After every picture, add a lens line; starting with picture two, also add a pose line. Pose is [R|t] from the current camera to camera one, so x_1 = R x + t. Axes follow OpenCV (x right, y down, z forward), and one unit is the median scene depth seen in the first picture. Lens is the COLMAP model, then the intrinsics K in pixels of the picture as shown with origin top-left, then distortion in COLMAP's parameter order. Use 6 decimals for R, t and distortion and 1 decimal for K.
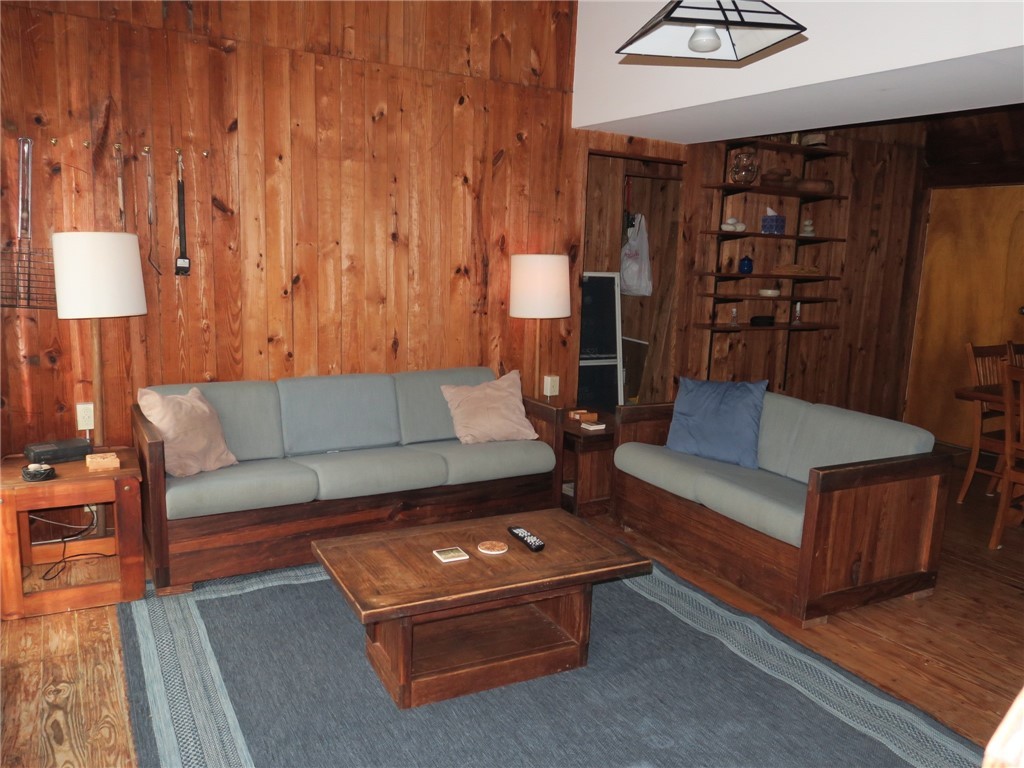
lens RADIAL K [[795.3, 0, 512.0], [0, 795.3, 384.0], [0, 0, 1]] dist [0.001148, -0.046516]
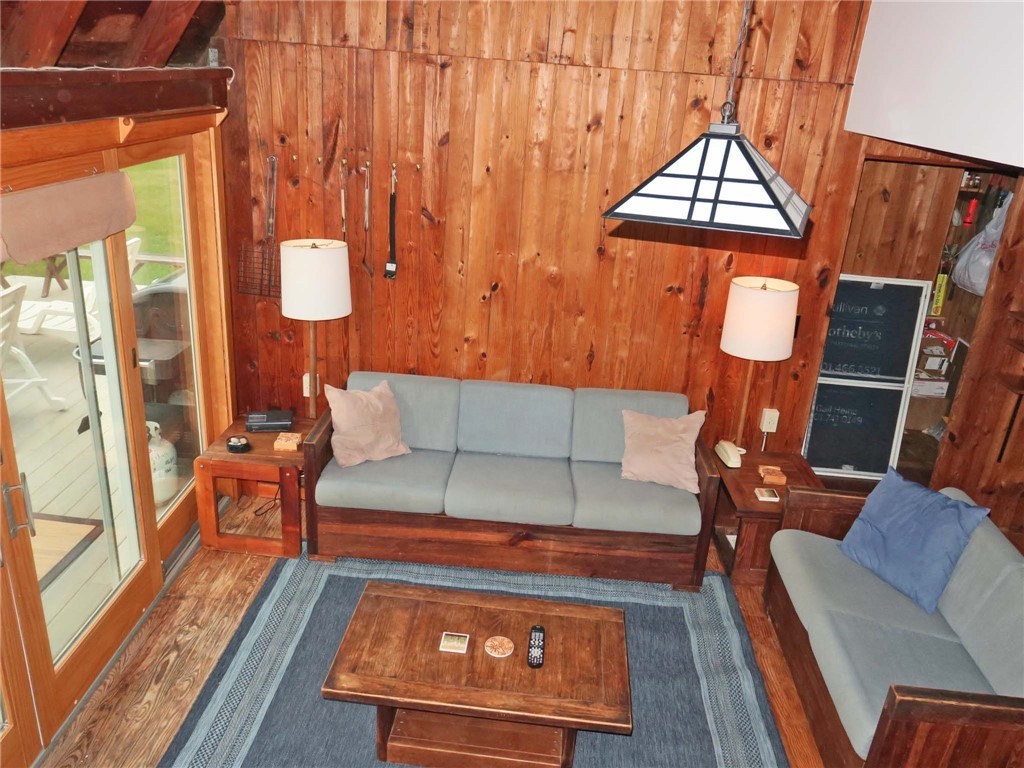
lens RADIAL K [[795.3, 0, 512.0], [0, 795.3, 384.0], [0, 0, 1]] dist [0.001148, -0.046516]
pose [[0.845250, 0.217614, -0.488053, 0.320380], [-0.126641, 0.968881, 0.212678, -0.264208], [0.519147, -0.117958, 0.846506, 0.135621]]
